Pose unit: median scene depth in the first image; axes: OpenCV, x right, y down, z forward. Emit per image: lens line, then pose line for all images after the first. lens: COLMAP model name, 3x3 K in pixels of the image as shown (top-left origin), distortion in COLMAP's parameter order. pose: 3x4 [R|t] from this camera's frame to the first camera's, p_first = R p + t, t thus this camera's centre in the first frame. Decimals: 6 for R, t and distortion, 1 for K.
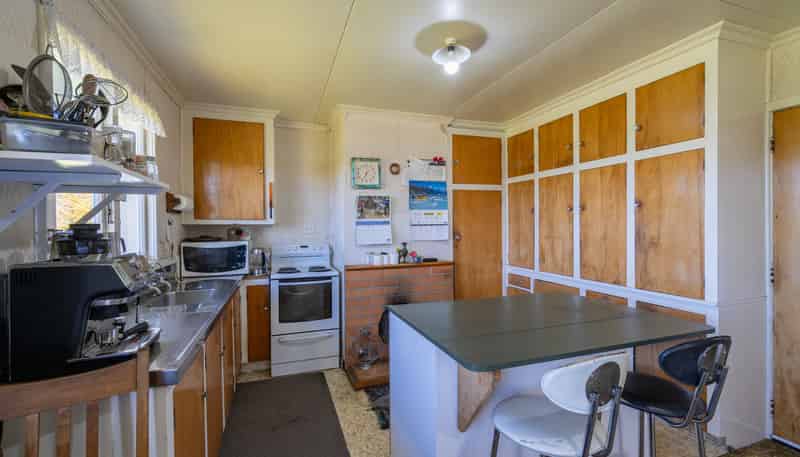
lens RADIAL K [[343.0, 0, 401.7], [0, 343.0, 230.5], [0, 0, 1]] dist [-0.000226, 0.000833]
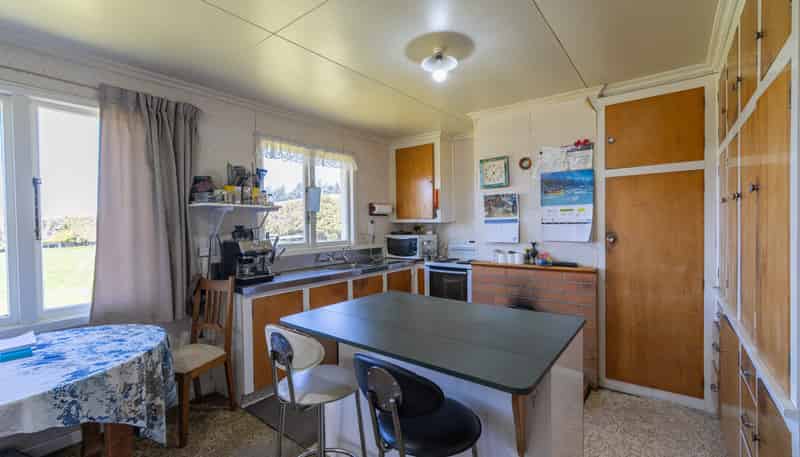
lens RADIAL K [[343.0, 0, 397.9], [0, 343.0, 229.0], [0, 0, 1]] dist [-0.000226, 0.000833]
pose [[0.540024, 0.017001, -0.841478, 0.591585], [-0.005286, 0.999845, 0.016808, -0.014266], [0.841633, -0.004629, 0.540030, 0.199757]]
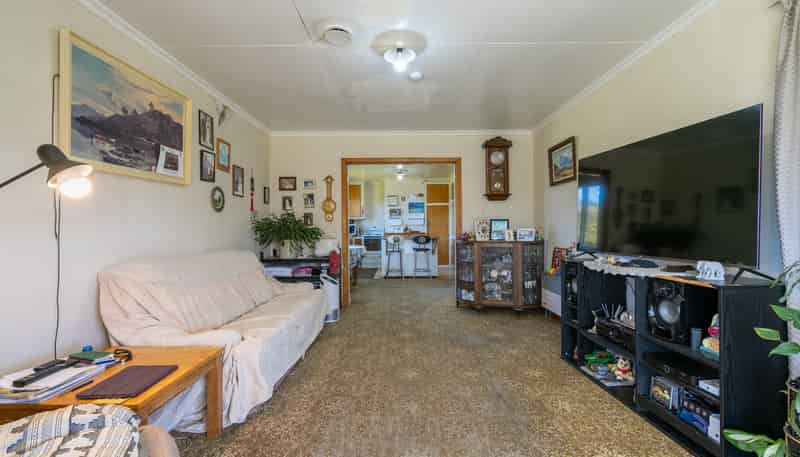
lens RADIAL K [[343.0, 0, 400.5], [0, 343.0, 227.5], [0, 0, 1]] dist [-0.000226, 0.000833]
pose [[0.943165, 0.004654, -0.332293, 0.893325], [-0.007377, 0.999949, -0.006931, 0.073941], [0.332243, 0.008988, 0.943151, -1.647994]]
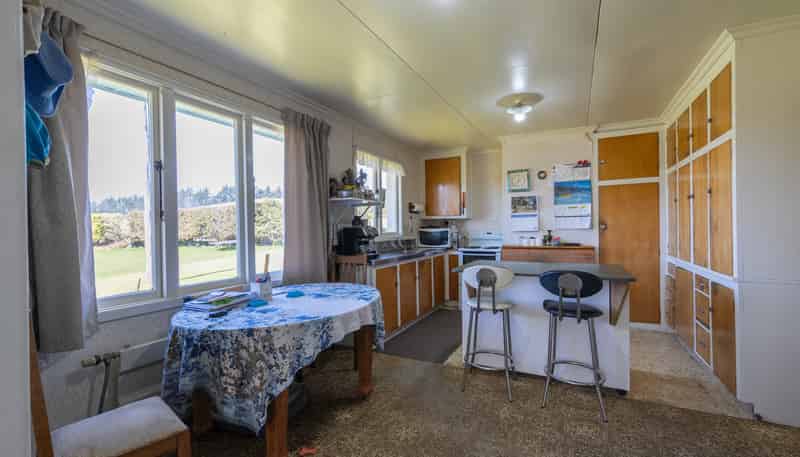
lens RADIAL K [[343.0, 0, 397.8], [0, 343.0, 229.8], [0, 0, 1]] dist [-0.000226, 0.000833]
pose [[0.686456, 0.005189, -0.727153, 0.571451], [-0.005370, 0.999983, 0.002067, 0.034549], [0.727151, 0.002486, 0.686473, -0.326607]]
